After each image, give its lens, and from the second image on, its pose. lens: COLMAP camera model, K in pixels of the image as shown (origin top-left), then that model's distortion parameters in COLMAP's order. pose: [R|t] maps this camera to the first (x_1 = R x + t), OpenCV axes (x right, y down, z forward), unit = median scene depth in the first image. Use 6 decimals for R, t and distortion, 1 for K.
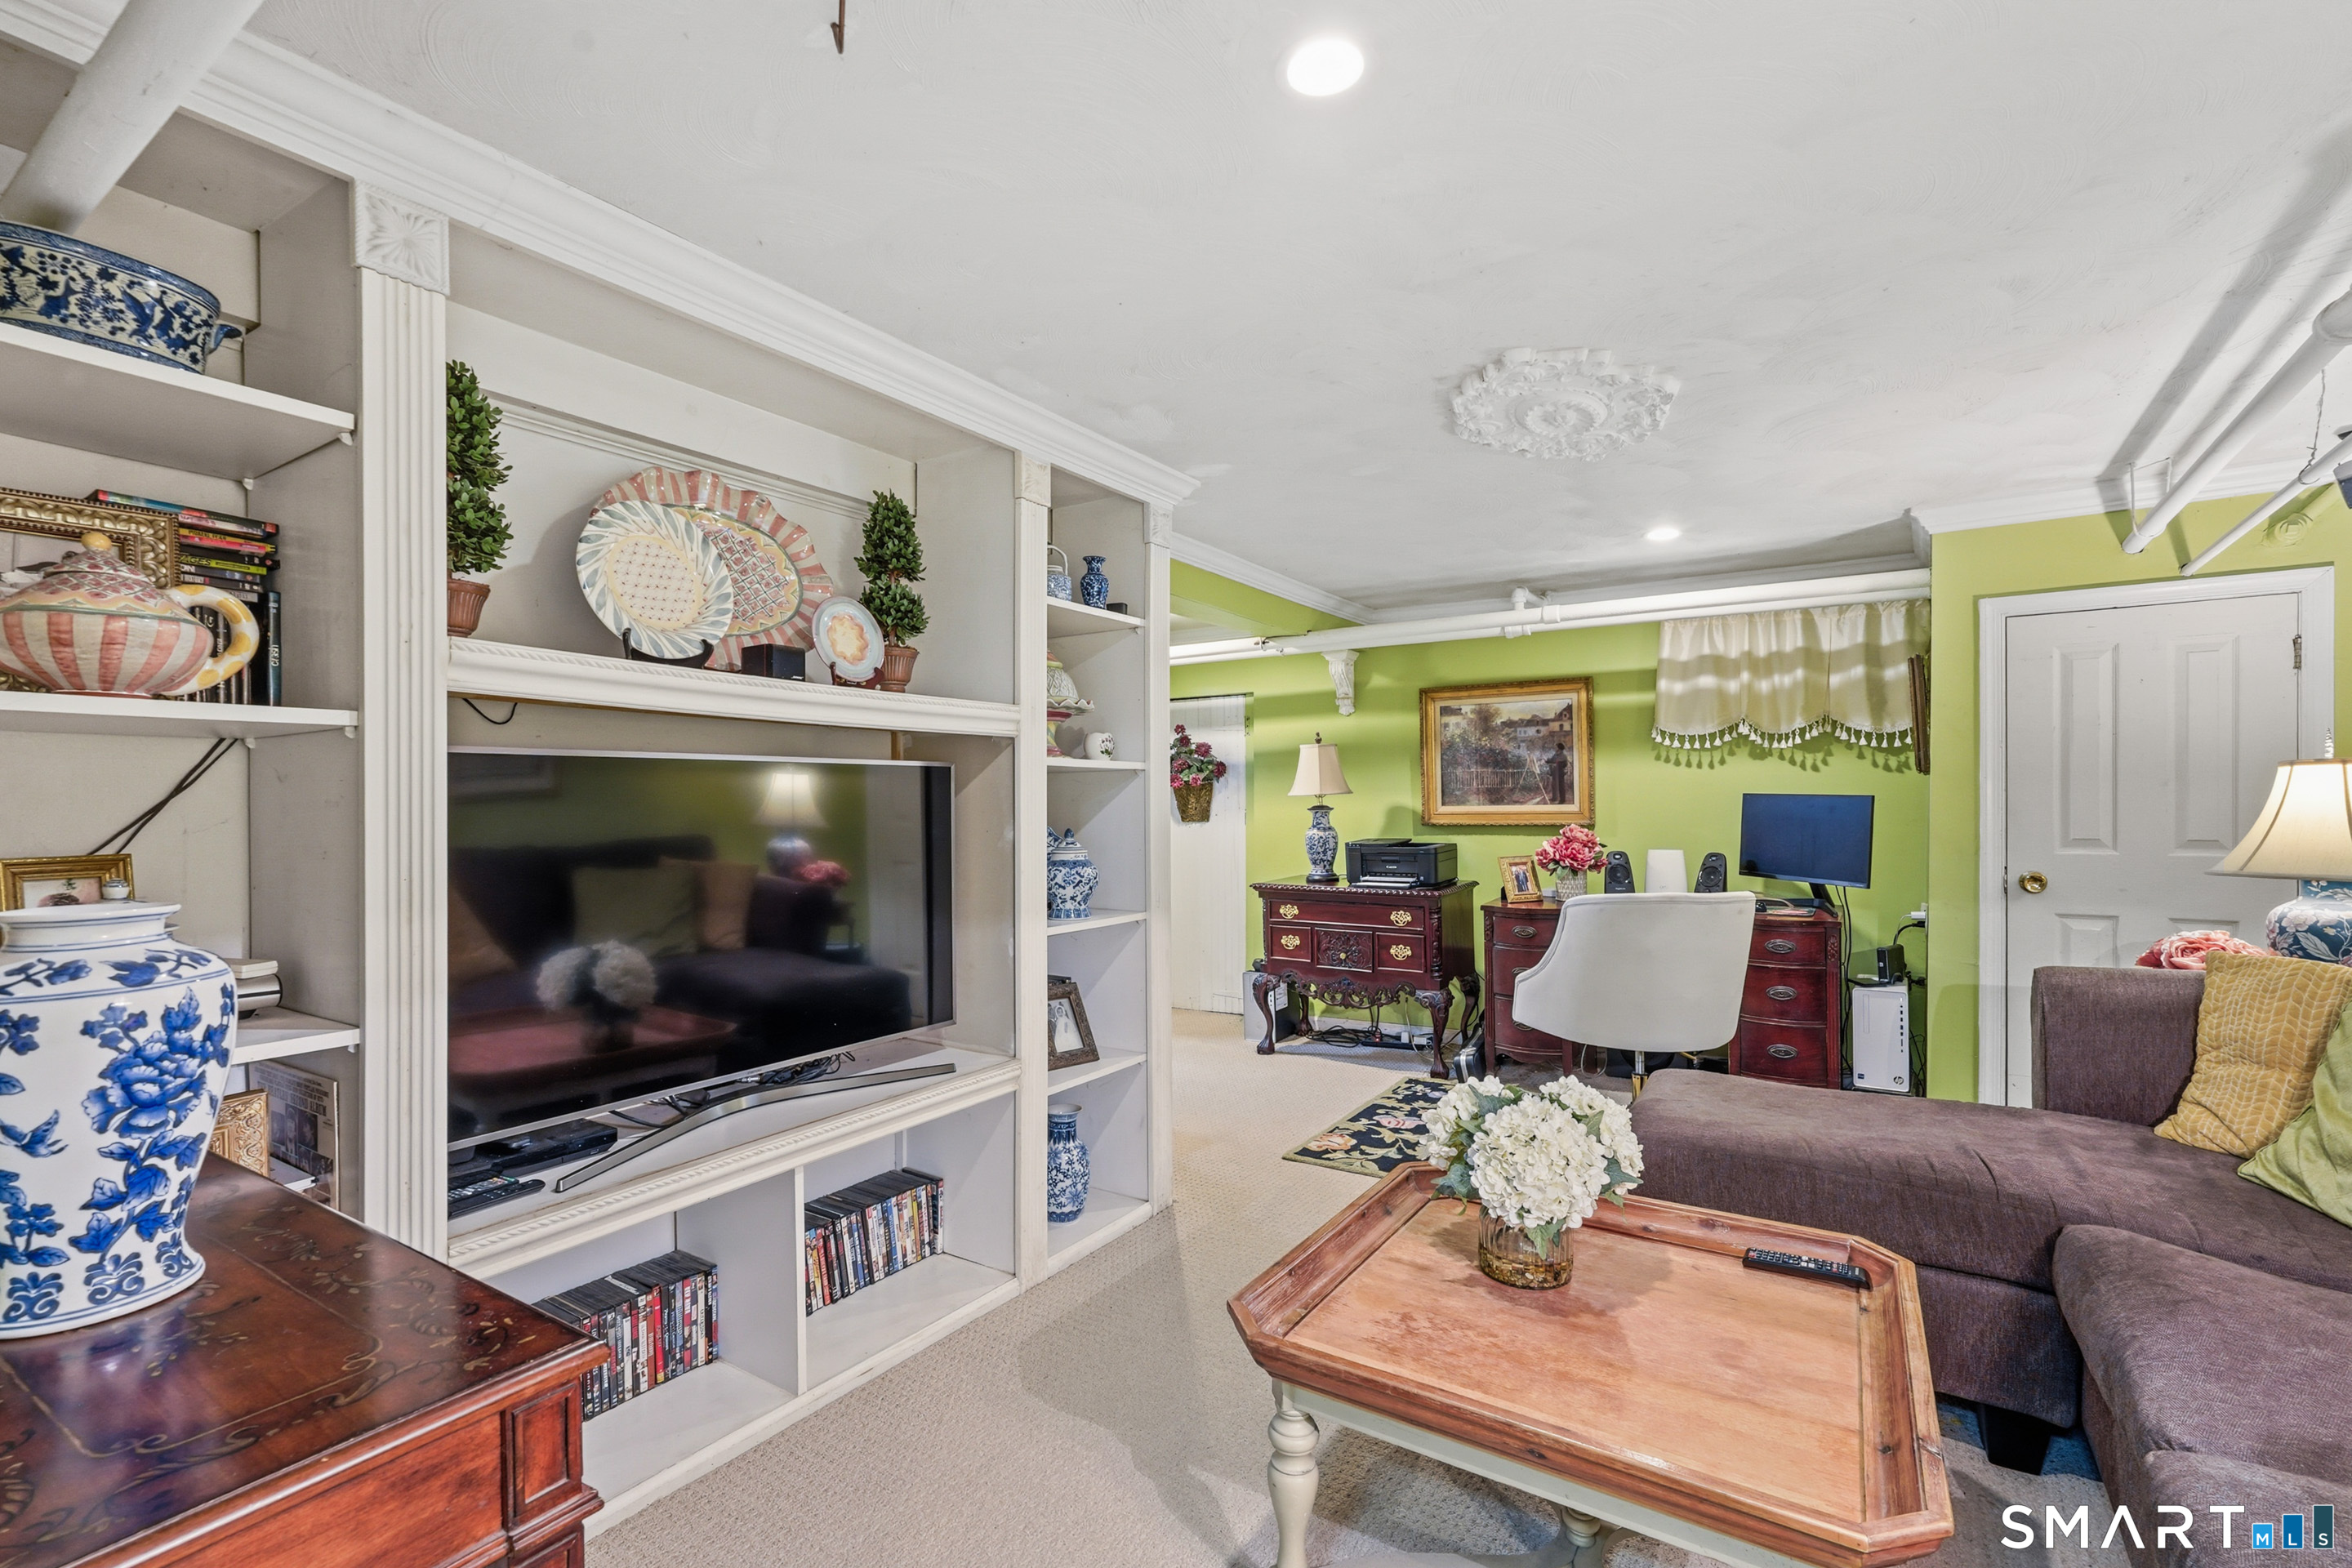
lens RADIAL K [[1038.9, 0, 1176.5], [0, 1038.9, 799.9], [0, 0, 1]] dist [-0.001994, -0.000026]
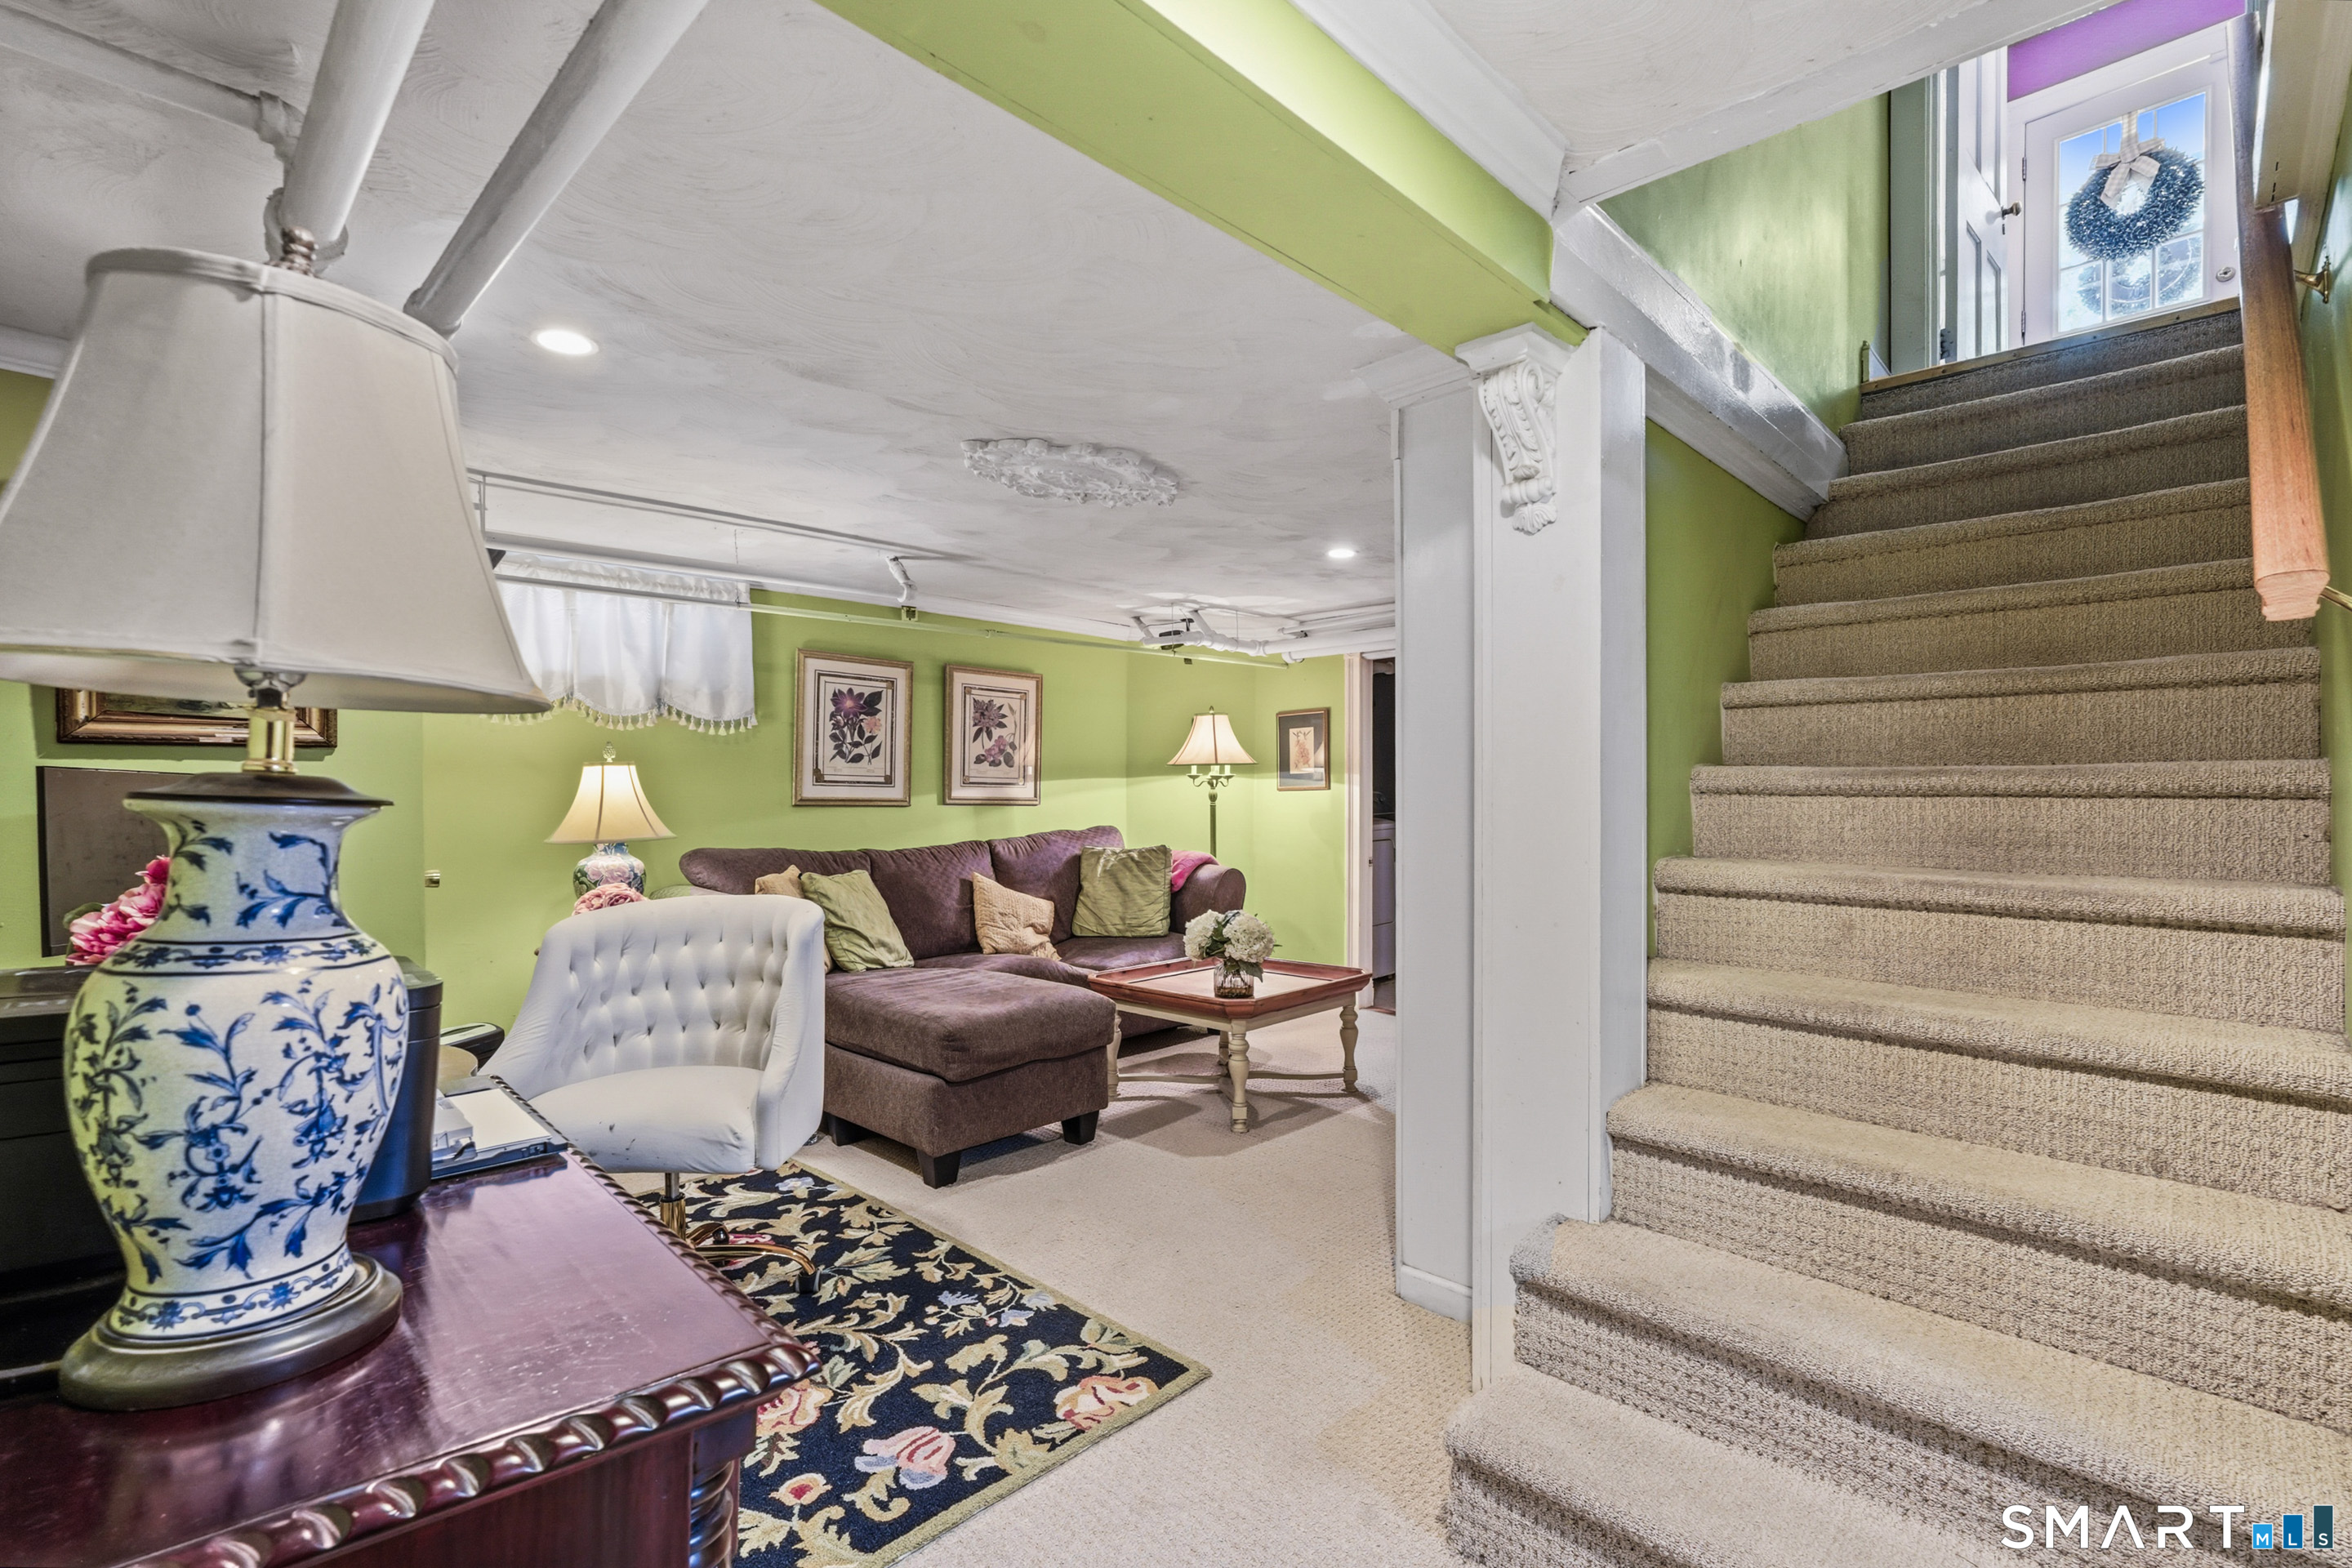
lens RADIAL K [[1038.9, 0, 1176.5], [0, 1038.9, 799.9], [0, 0, 1]] dist [-0.001994, -0.000026]
pose [[-0.979176, -0.002711, 0.202997, -0.000114], [-0.001733, 0.999986, 0.004996, 0.009047], [-0.203008, 0.004540, -0.979167, 1.503334]]
